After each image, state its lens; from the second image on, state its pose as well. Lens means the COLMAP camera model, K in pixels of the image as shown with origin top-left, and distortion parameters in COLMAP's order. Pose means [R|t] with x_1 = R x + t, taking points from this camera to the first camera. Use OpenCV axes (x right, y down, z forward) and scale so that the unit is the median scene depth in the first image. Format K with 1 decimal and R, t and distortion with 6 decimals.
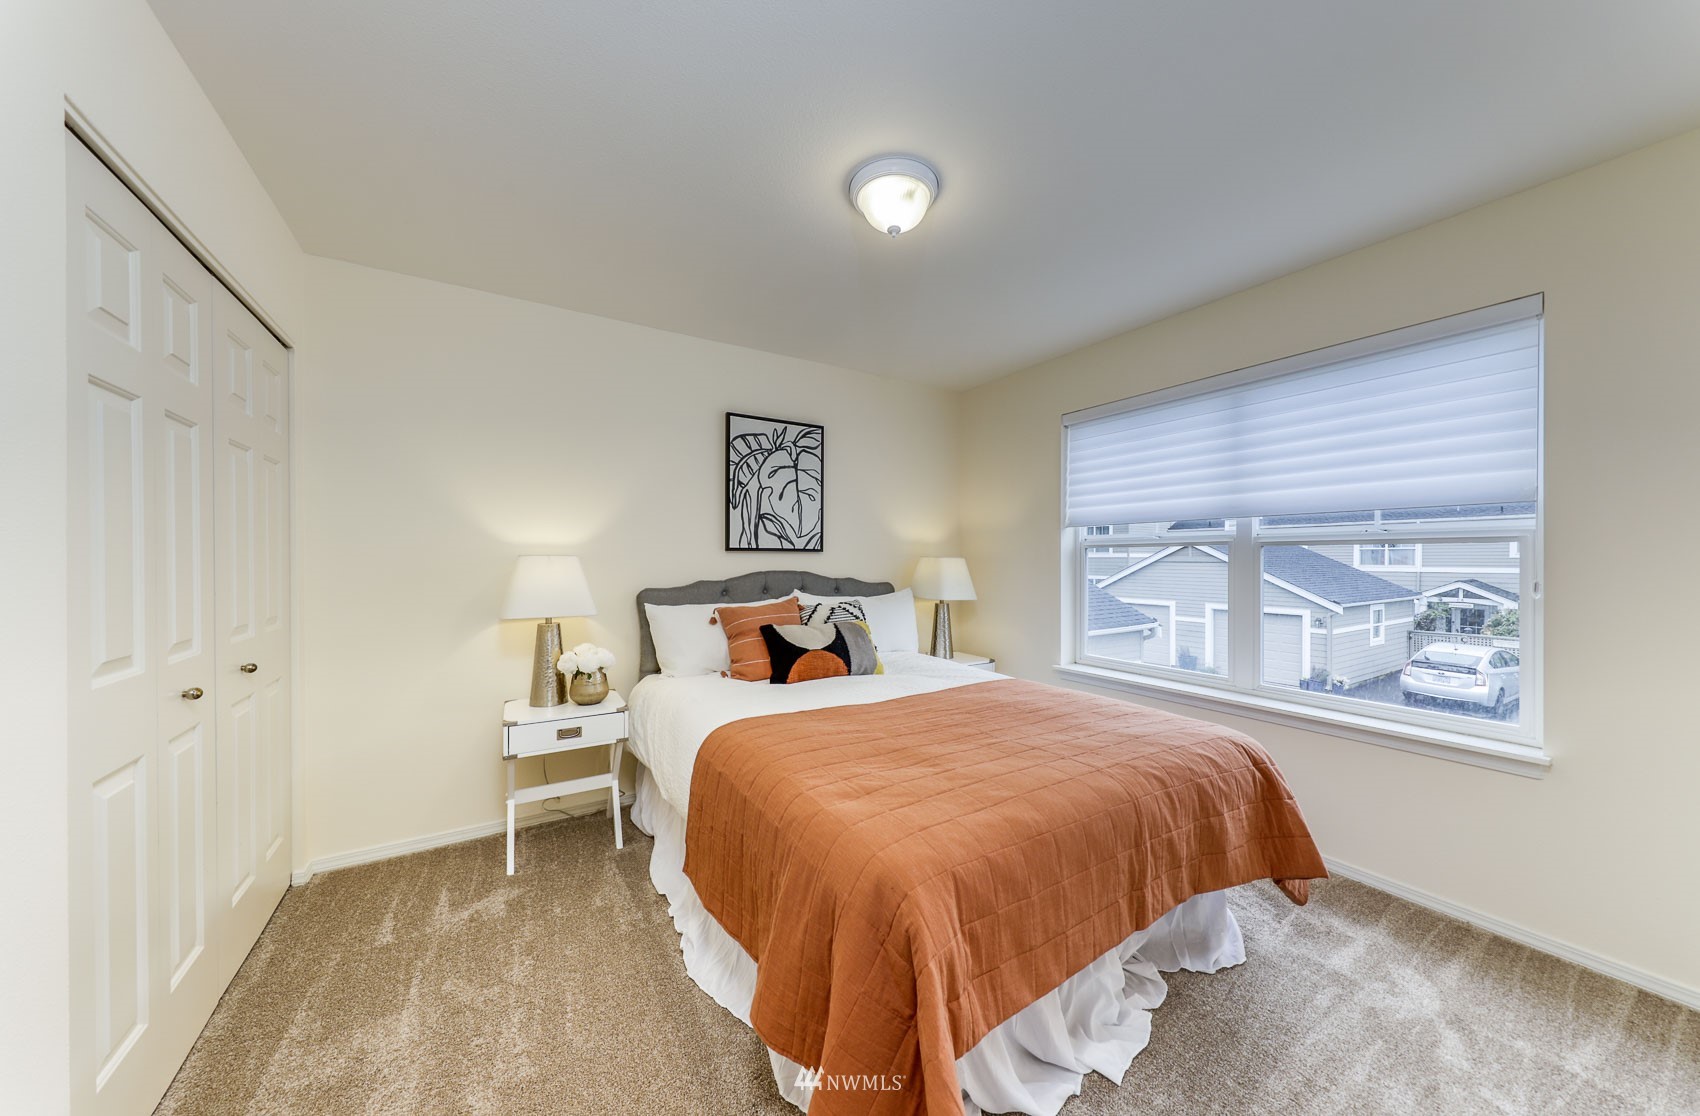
lens RADIAL K [[564.3, 0, 856.1], [0, 564.3, 559.5], [0, 0, 1]] dist [0.000795, 0.000073]
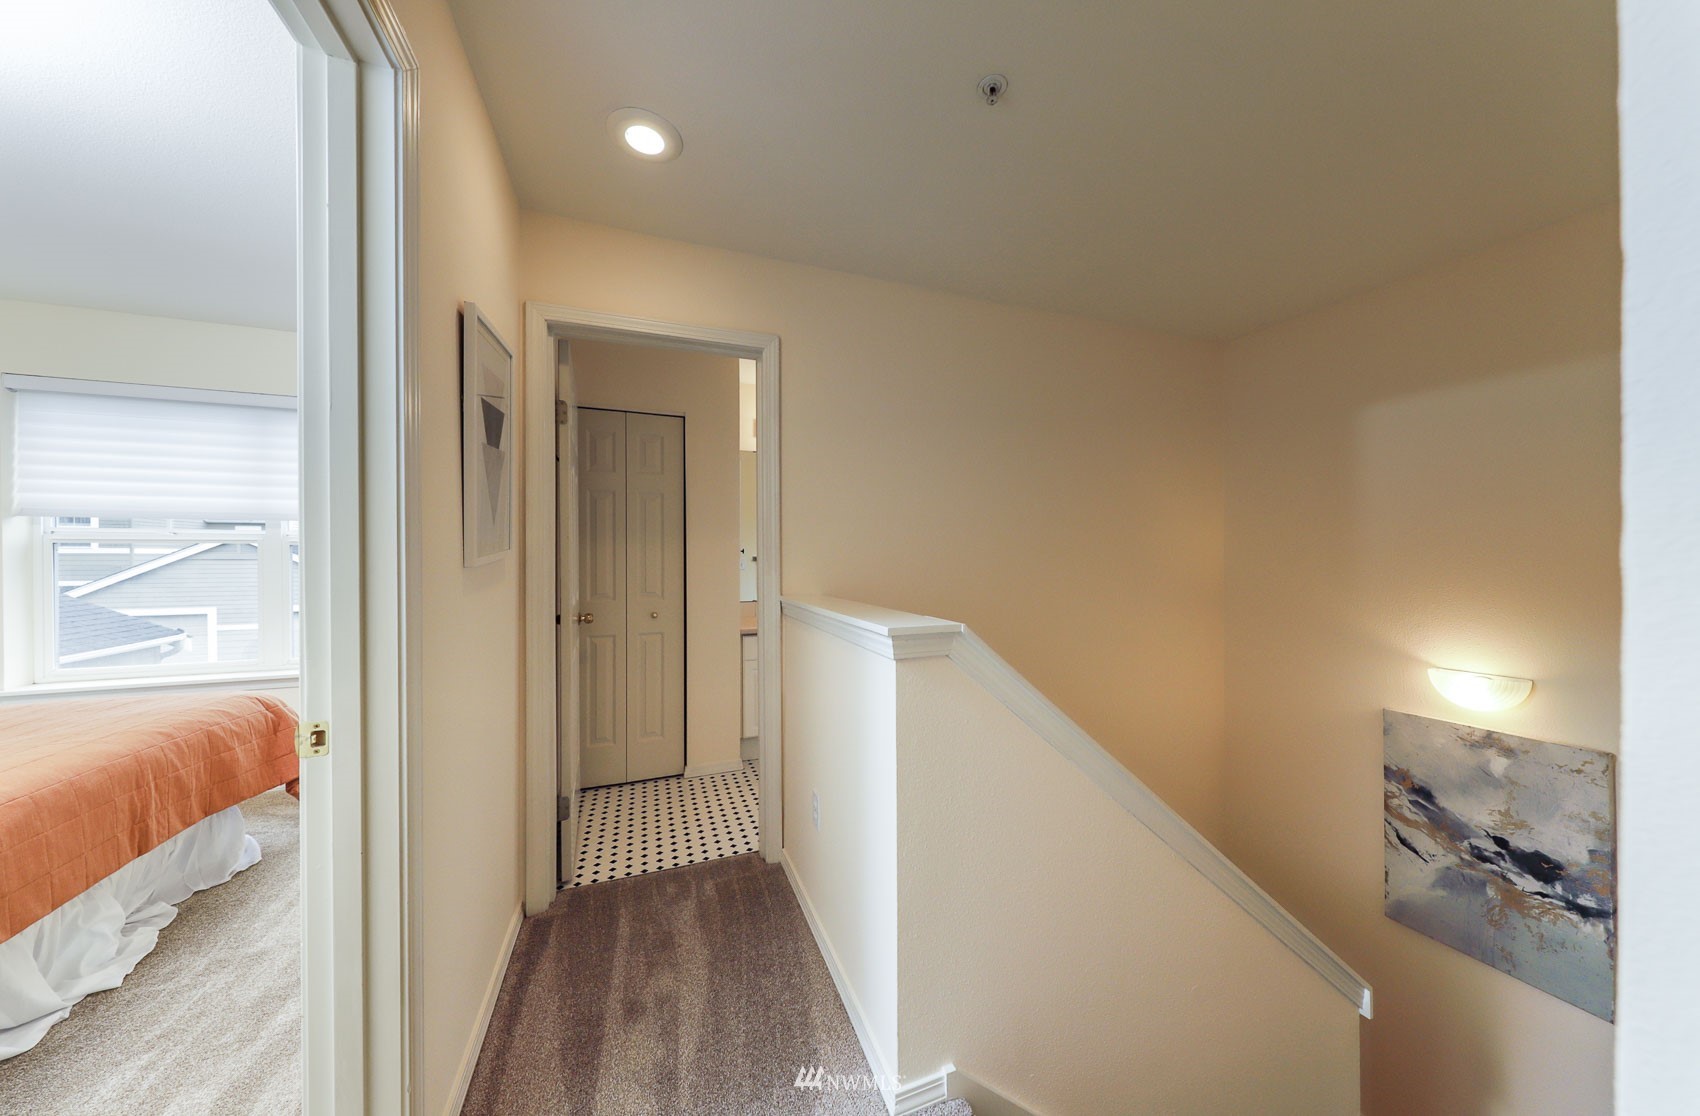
lens RADIAL K [[564.3, 0, 856.1], [0, 564.3, 559.5], [0, 0, 1]] dist [0.000795, 0.000073]
pose [[0.212514, -0.006995, 0.977133, -0.336386], [0.001958, 0.999975, 0.006733, 0.002781], [-0.977156, 0.000482, 0.212523, -0.717161]]
